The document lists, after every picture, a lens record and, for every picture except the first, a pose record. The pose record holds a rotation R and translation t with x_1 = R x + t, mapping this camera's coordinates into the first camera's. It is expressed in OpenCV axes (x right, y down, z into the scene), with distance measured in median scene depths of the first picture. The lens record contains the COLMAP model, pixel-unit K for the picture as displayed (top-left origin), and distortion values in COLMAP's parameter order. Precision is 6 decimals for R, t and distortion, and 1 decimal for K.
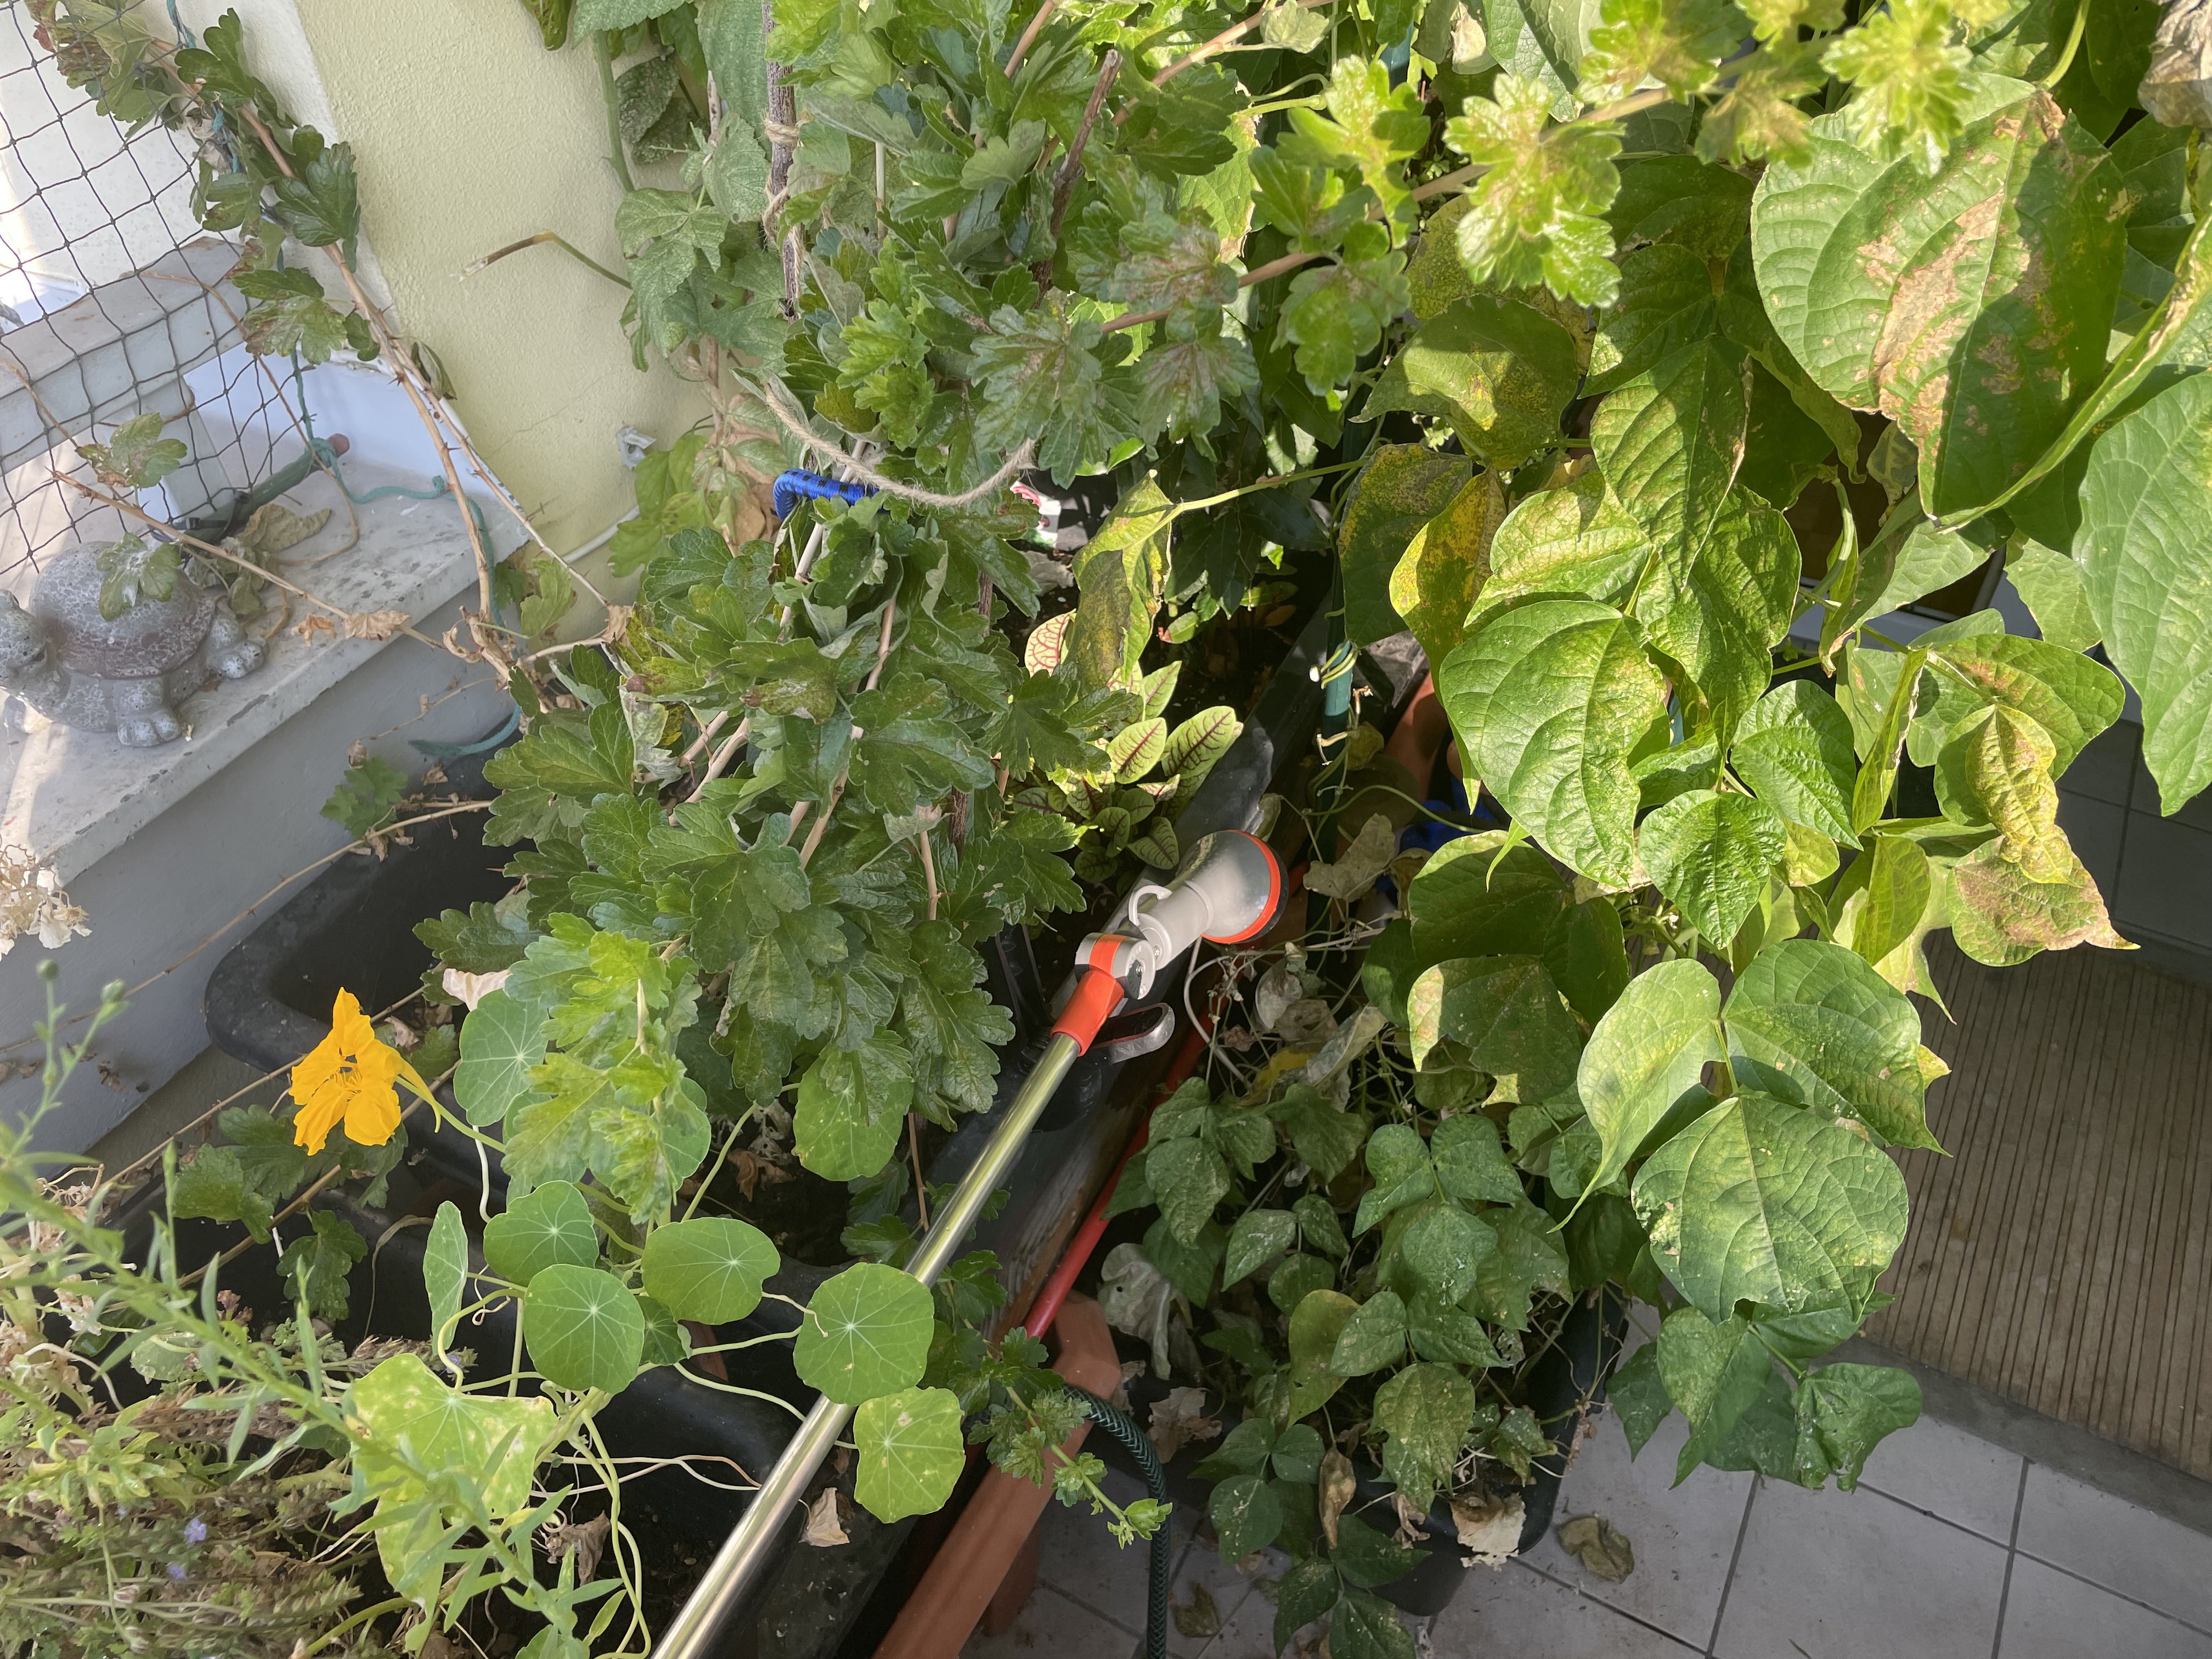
lens RADIAL K [[1708.6, 0, 1107.8], [0, 1708.6, 829.8], [0, 0, 1]] dist [0.049254, -0.080155]
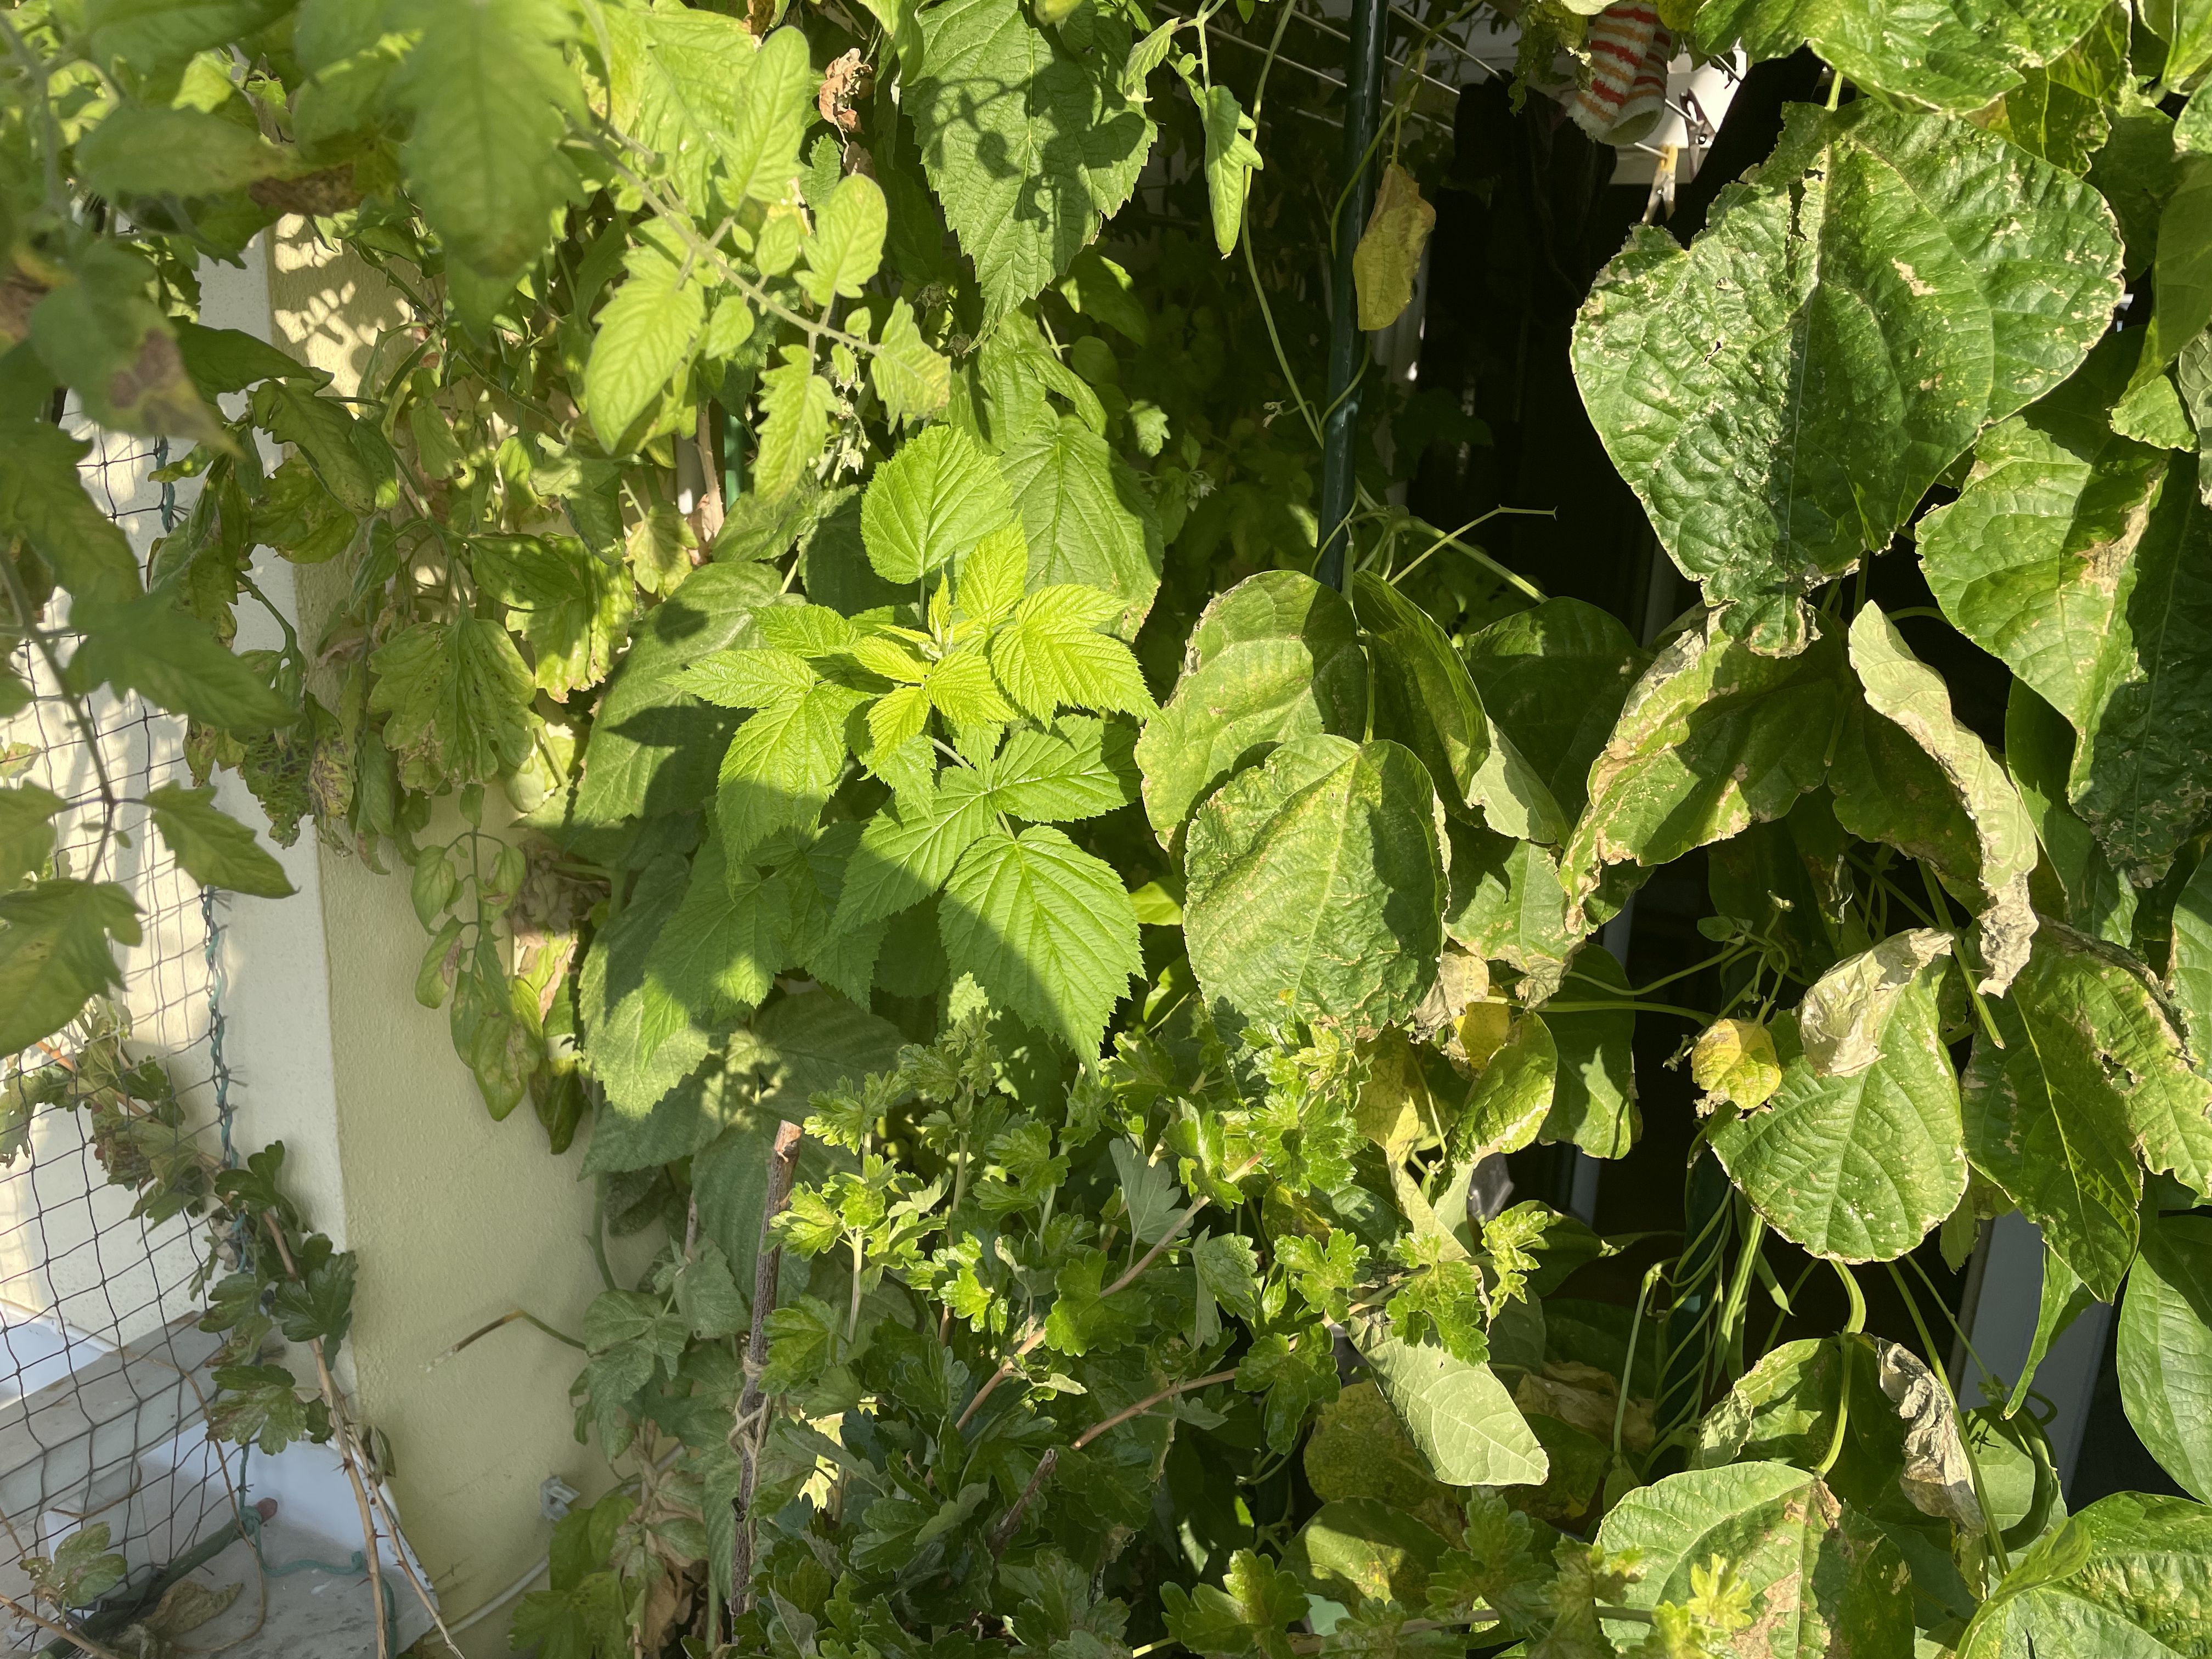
lens RADIAL K [[1708.6, 0, 1120.6], [0, 1708.6, 830.3], [0, 0, 1]] dist [0.049254, -0.080155]
pose [[0.997529, 0.058795, 0.038448, -0.009153], [-0.033135, 0.876377, -0.480485, -0.120625], [-0.061945, 0.478024, 0.876160, -0.126638]]
